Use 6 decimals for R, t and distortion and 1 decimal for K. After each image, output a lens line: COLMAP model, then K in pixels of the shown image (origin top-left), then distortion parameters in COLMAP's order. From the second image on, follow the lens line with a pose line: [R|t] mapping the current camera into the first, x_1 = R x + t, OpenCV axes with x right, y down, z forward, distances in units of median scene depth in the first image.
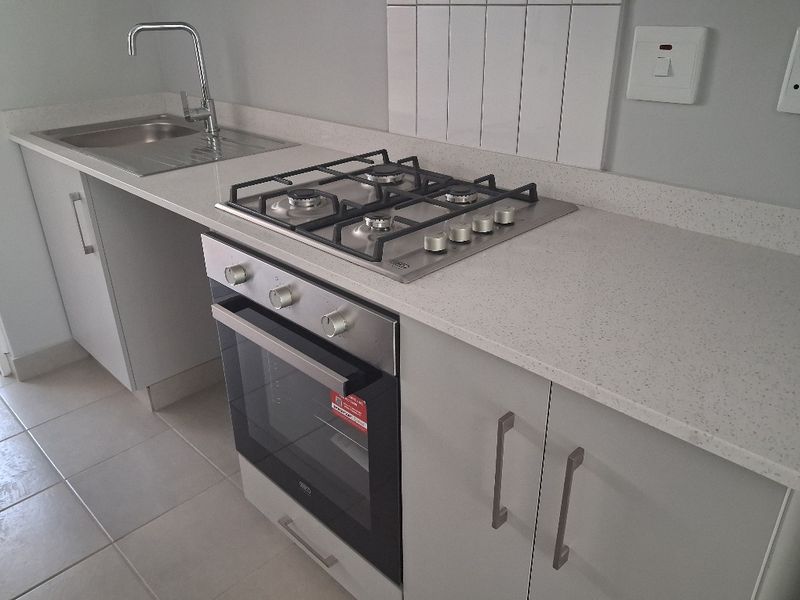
lens RADIAL K [[630.8, 0, 400.0], [0, 630.8, 300.0], [0, 0, 1]] dist [0.049505, -0.078884]
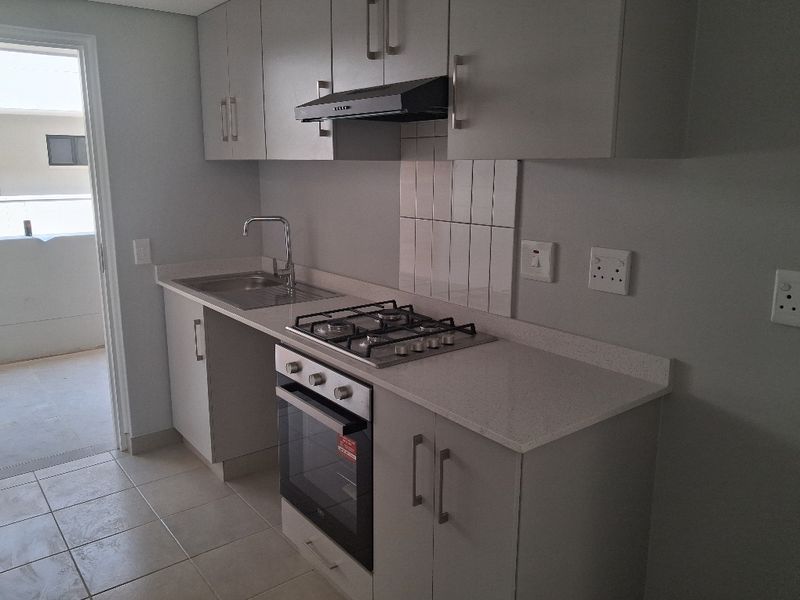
lens RADIAL K [[628.9, 0, 399.0], [0, 628.9, 295.3], [0, 0, 1]] dist [0.067552, -0.085697]
pose [[0.992181, 0.044802, -0.116493, 0.199816], [-0.071969, 0.967923, -0.240720, 0.150155], [0.101971, 0.247222, 0.963578, -0.604956]]
